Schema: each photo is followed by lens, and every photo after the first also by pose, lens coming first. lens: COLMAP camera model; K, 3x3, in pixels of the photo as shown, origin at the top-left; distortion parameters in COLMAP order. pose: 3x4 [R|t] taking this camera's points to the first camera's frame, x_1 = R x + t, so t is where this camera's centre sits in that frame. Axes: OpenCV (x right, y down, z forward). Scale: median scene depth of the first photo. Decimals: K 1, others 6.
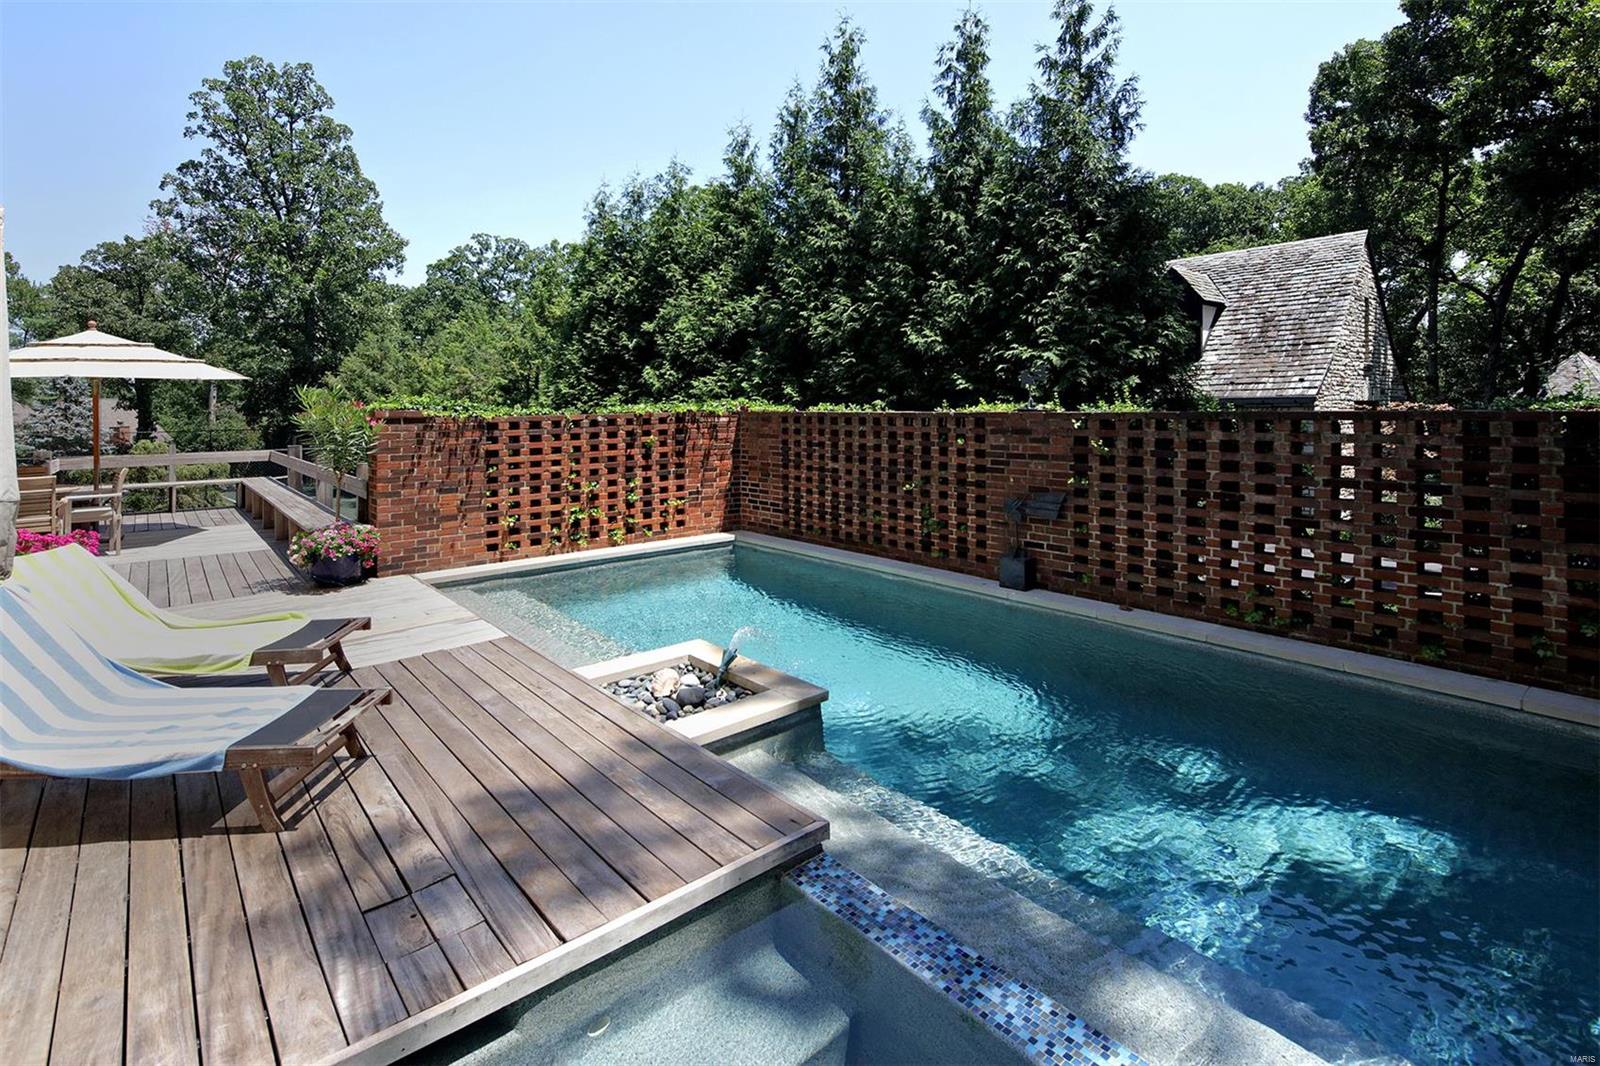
lens RADIAL K [[783.6, 0, 804.9], [0, 783.6, 415.3], [0, 0, 1]] dist [-0.000455, -0.001390]
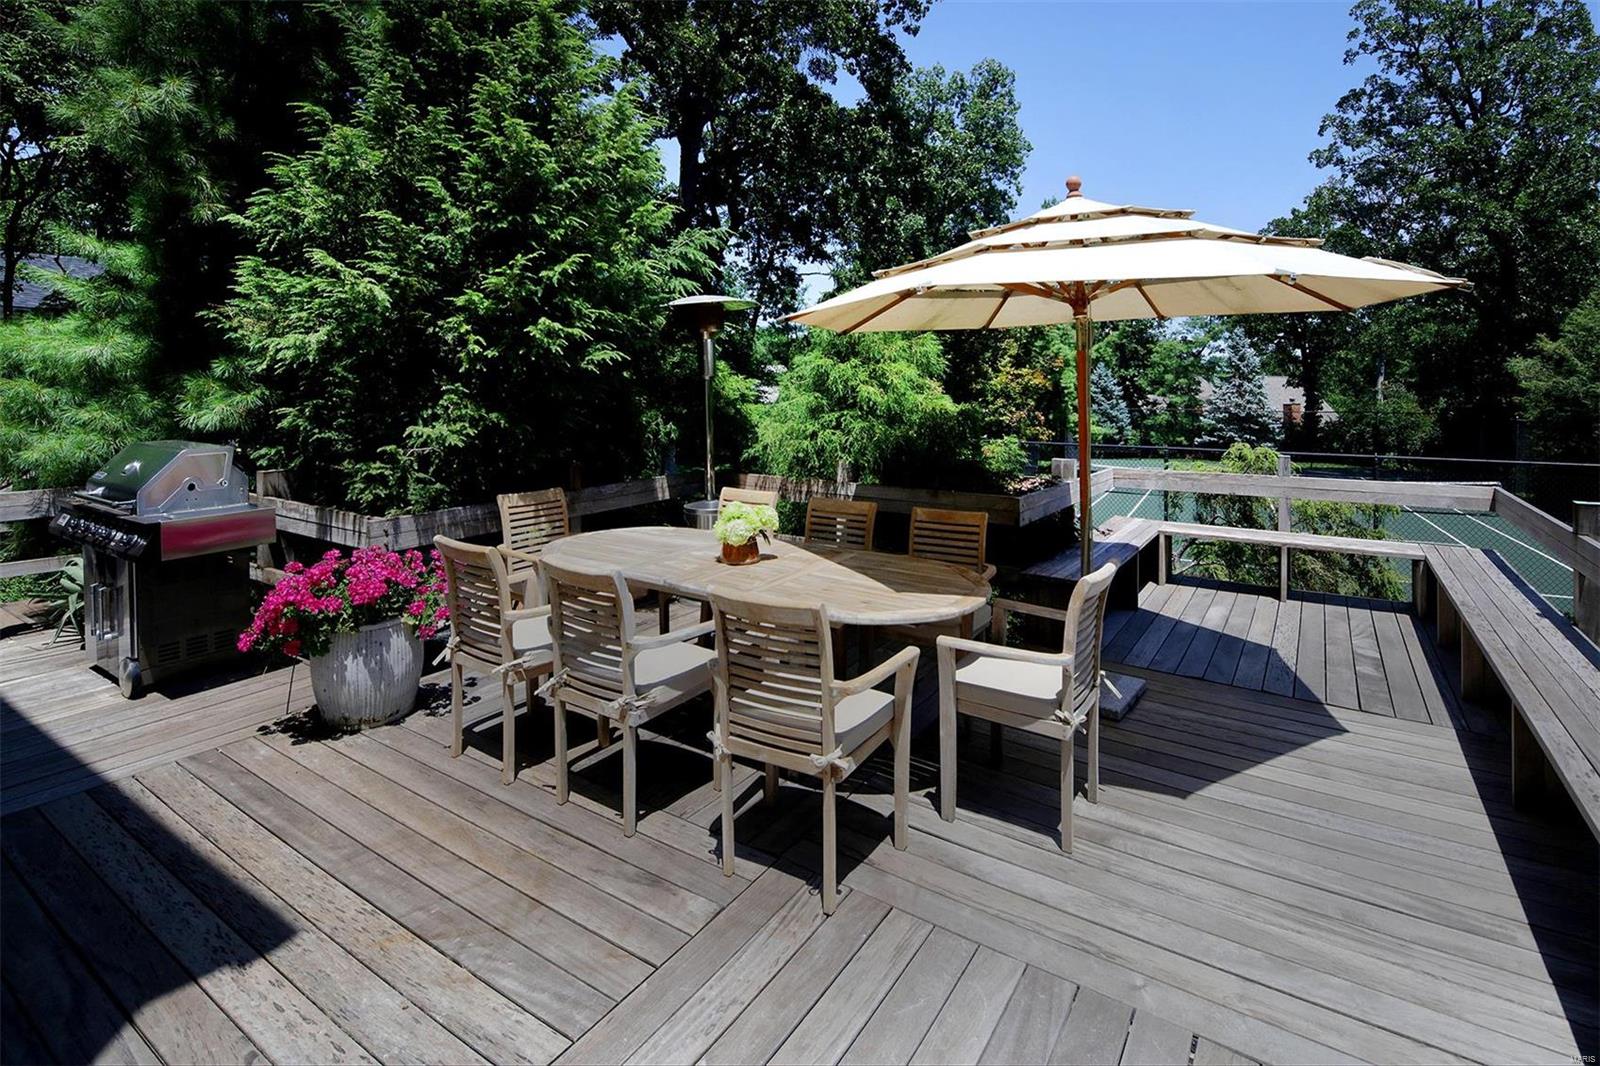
lens RADIAL K [[816.6, 0, 809.6], [0, 816.6, 369.3], [0, 0, 1]] dist [-0.003183, -0.001126]
pose [[0.306824, -0.013886, -0.951665, -0.137928], [-0.014752, 0.999704, -0.019343, -0.001264], [0.951652, 0.019973, 0.306528, 0.187942]]
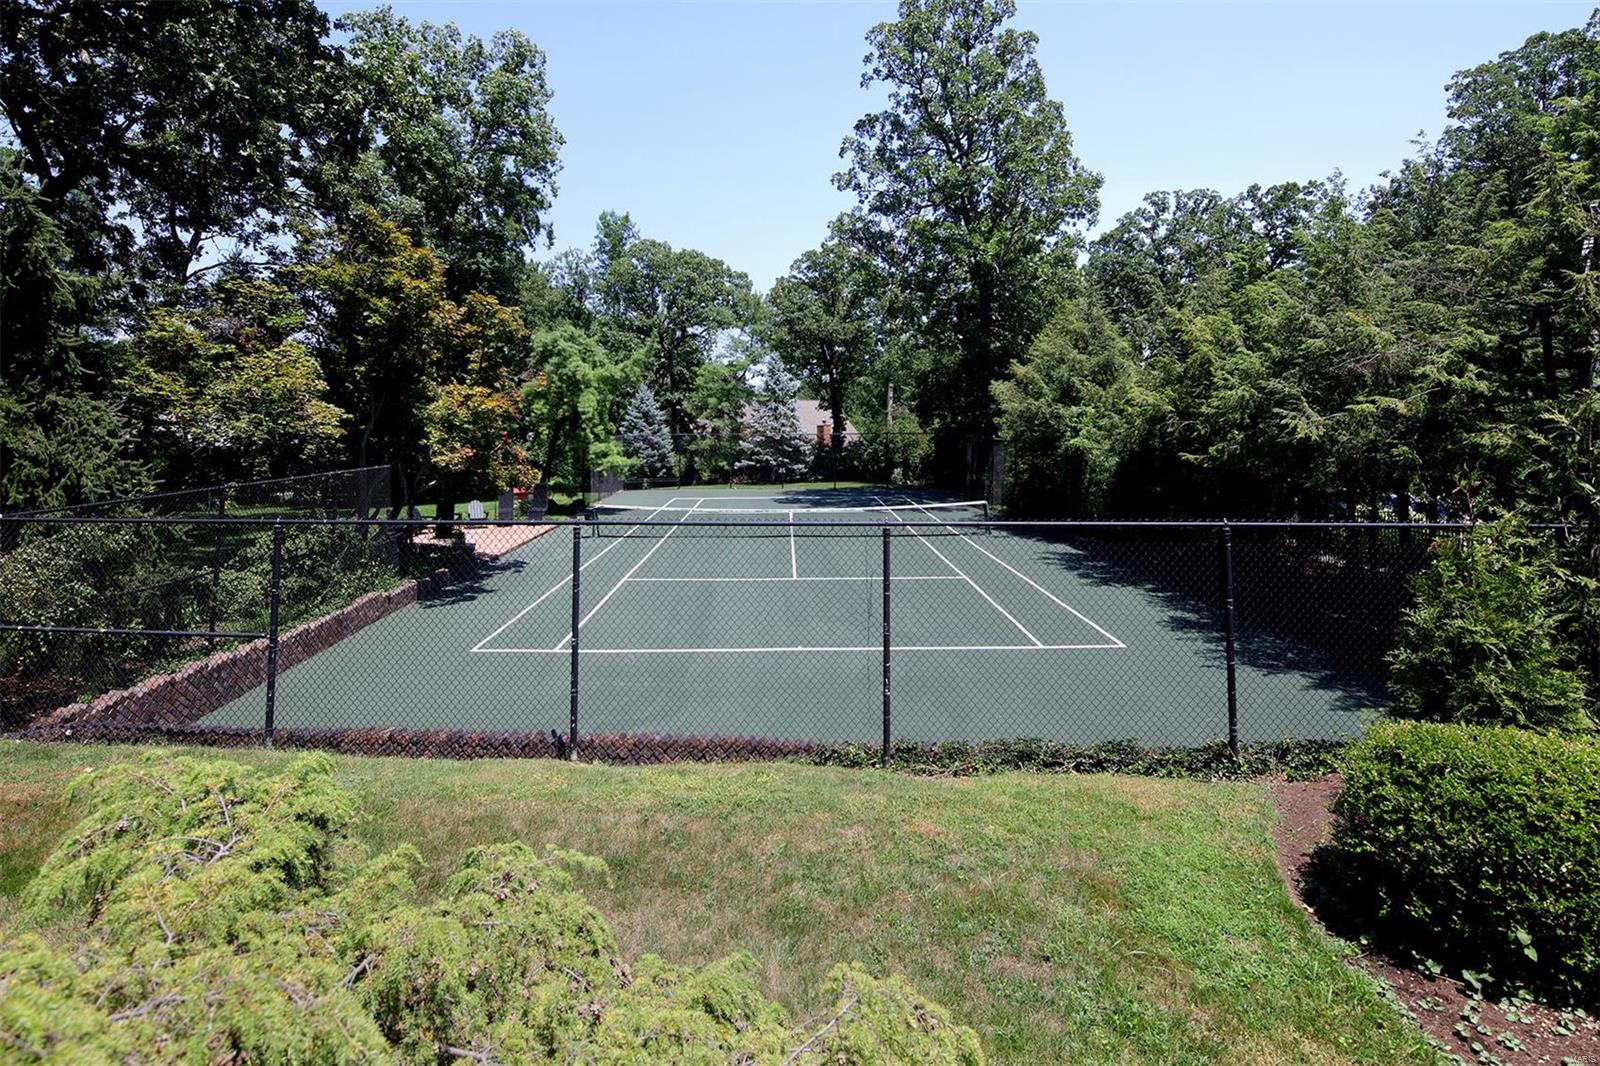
lens RADIAL K [[816.6, 0, 809.6], [0, 816.6, 369.3], [0, 0, 1]] dist [-0.003183, -0.001126]
pose [[0.734452, -0.032917, -0.677862, -0.244833], [-0.005877, 0.998477, -0.054854, -0.002728], [0.678635, 0.044272, 0.733140, 0.327603]]
